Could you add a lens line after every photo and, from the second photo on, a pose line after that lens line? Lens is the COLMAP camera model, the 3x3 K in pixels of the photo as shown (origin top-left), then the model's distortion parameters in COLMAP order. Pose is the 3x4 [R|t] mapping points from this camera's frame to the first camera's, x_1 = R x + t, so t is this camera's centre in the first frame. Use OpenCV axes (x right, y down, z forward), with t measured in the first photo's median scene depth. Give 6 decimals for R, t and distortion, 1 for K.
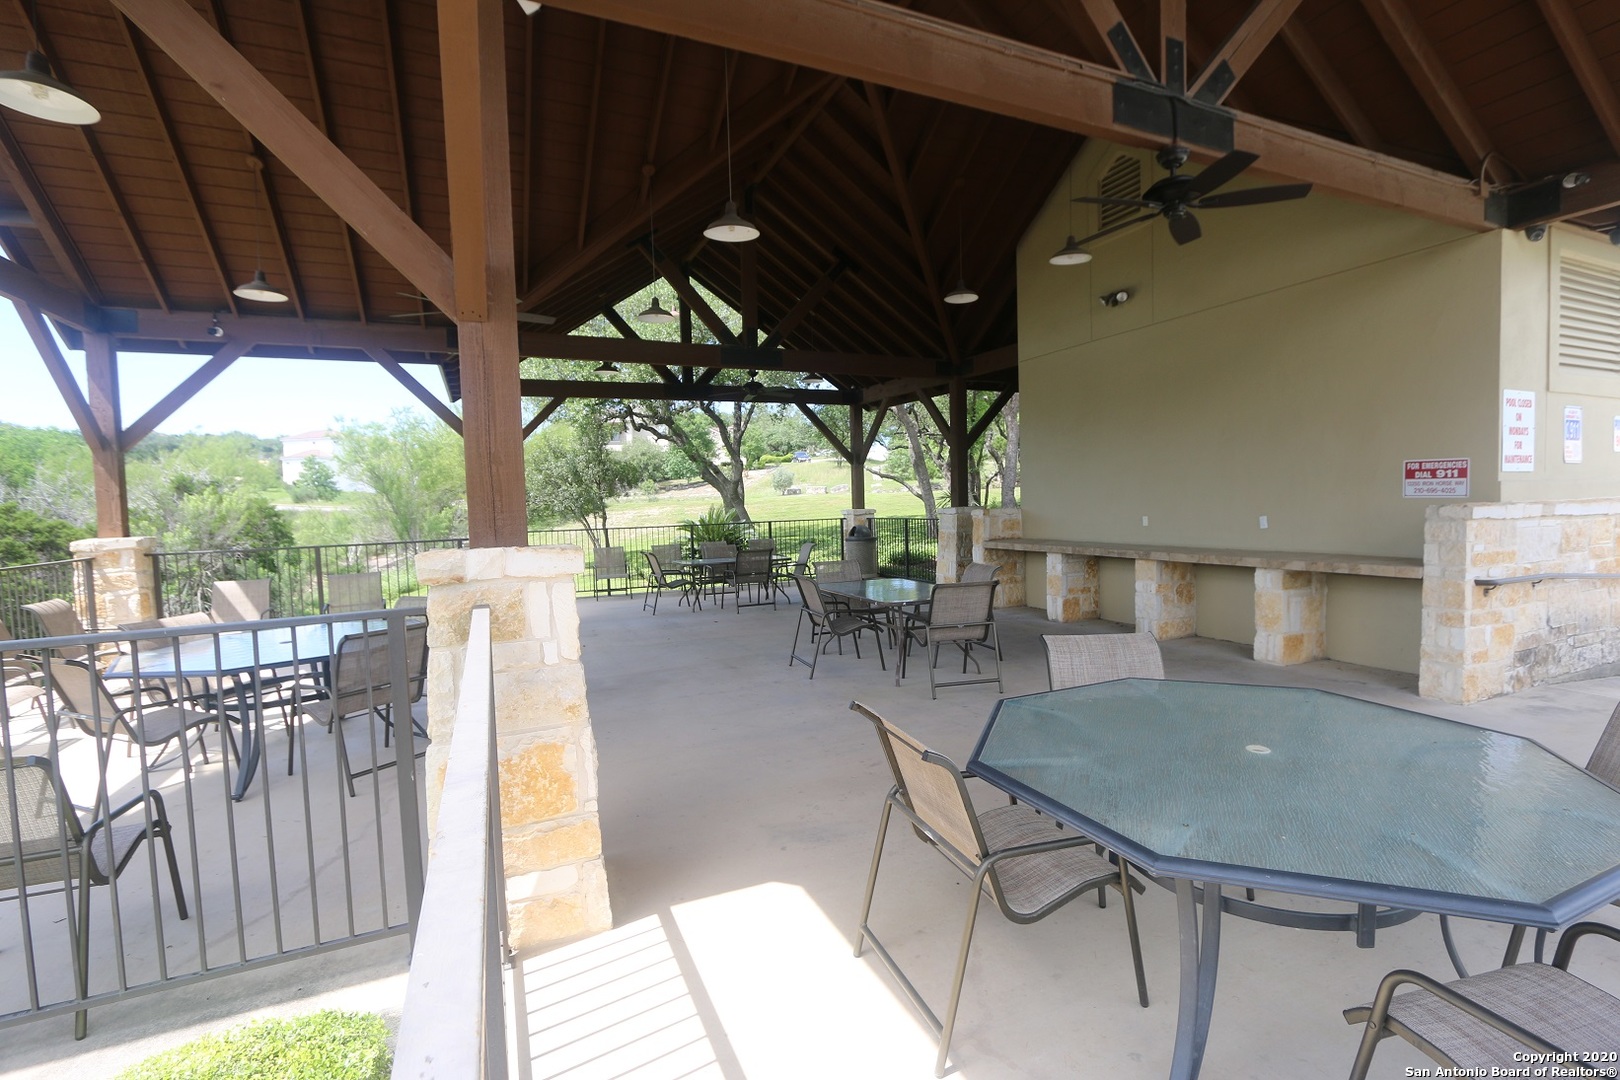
lens RADIAL K [[720.1, 0, 812.2], [0, 720.1, 544.6], [0, 0, 1]] dist [0.000078, 0.000007]
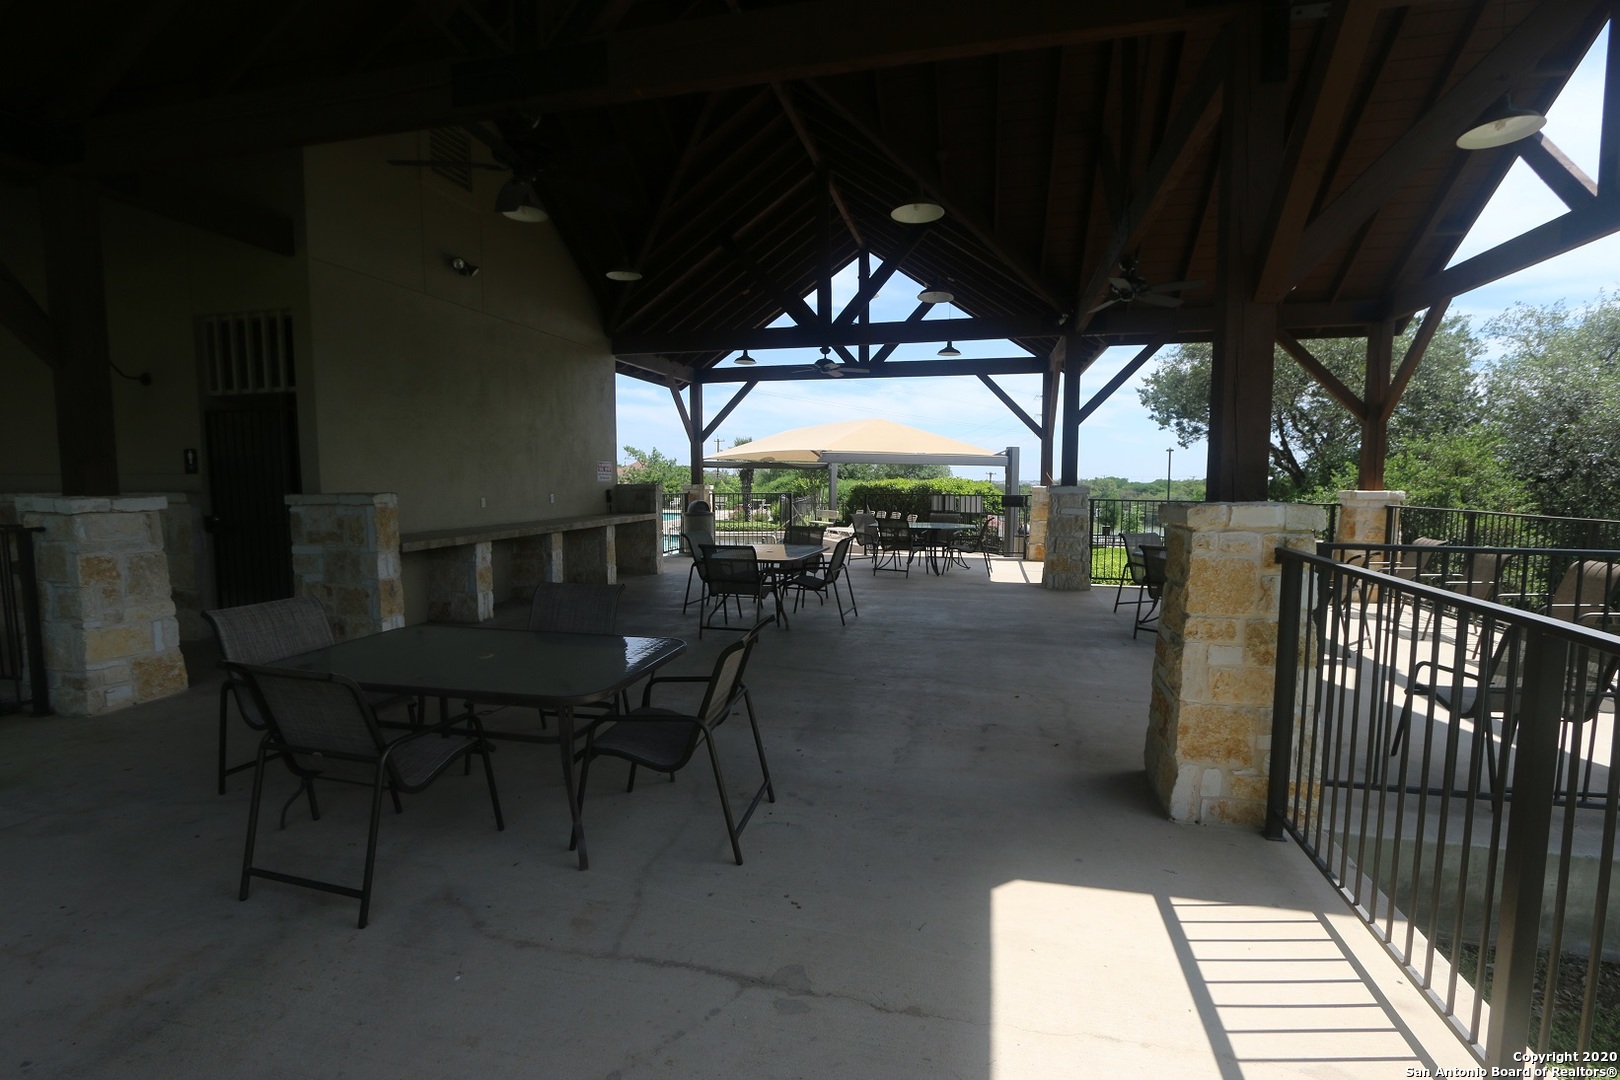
lens RADIAL K [[720.1, 0, 811.2], [0, 720.1, 544.2], [0, 0, 1]] dist [0.000078, 0.000007]
pose [[-0.785123, -0.033859, 0.618414, -0.519665], [0.051498, 0.991478, 0.119665, -0.070703], [-0.617195, 0.125798, -0.776688, 1.471339]]
